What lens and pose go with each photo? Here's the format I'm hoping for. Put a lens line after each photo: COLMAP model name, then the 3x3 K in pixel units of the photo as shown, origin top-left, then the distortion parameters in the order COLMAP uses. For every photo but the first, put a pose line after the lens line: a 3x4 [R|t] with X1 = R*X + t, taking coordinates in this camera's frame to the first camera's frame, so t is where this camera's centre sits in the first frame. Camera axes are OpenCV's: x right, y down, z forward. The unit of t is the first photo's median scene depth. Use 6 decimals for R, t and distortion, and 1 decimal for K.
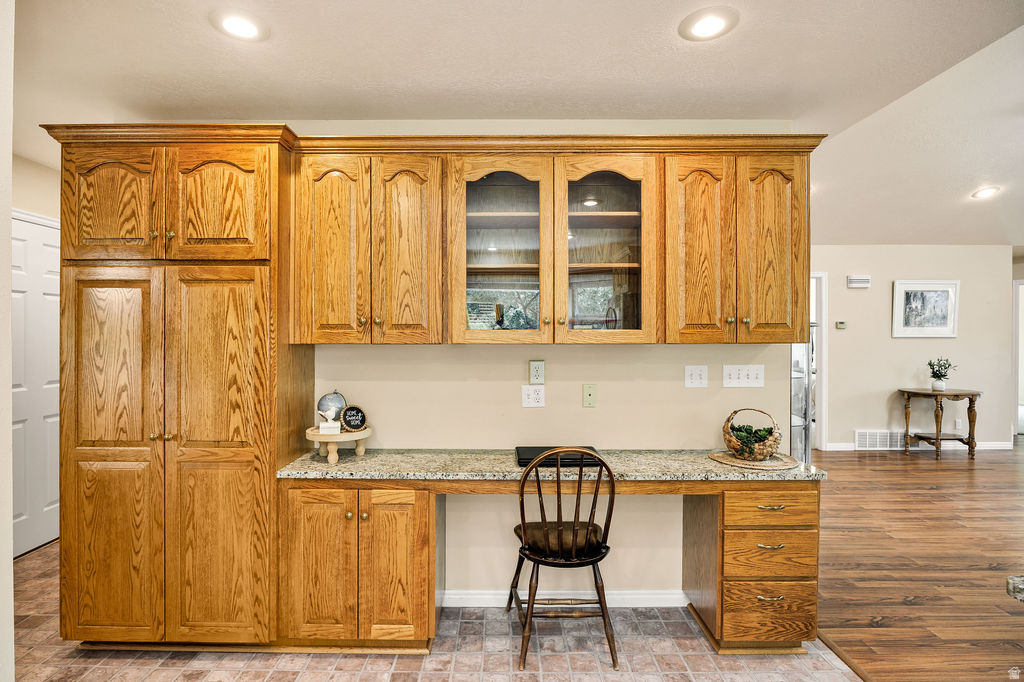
lens RADIAL K [[505.5, 0, 510.4], [0, 505.5, 343.2], [0, 0, 1]] dist [-0.006154, 0.001121]
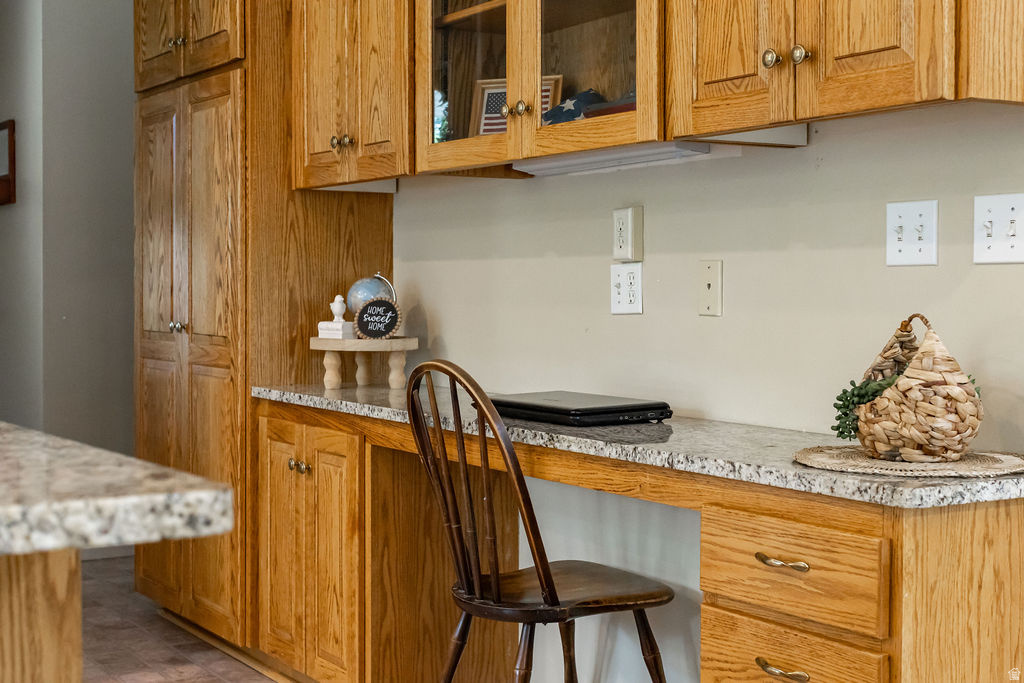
lens RADIAL K [[1470.1, 0, 512.1], [0, 1470.1, 337.6], [0, 0, 1]] dist [0.038483, 0.000000]
pose [[0.540994, 0.029426, -0.840512, 1.287804], [-0.009351, 0.999536, 0.028975, 0.132895], [0.840975, -0.007816, 0.541018, 0.260300]]
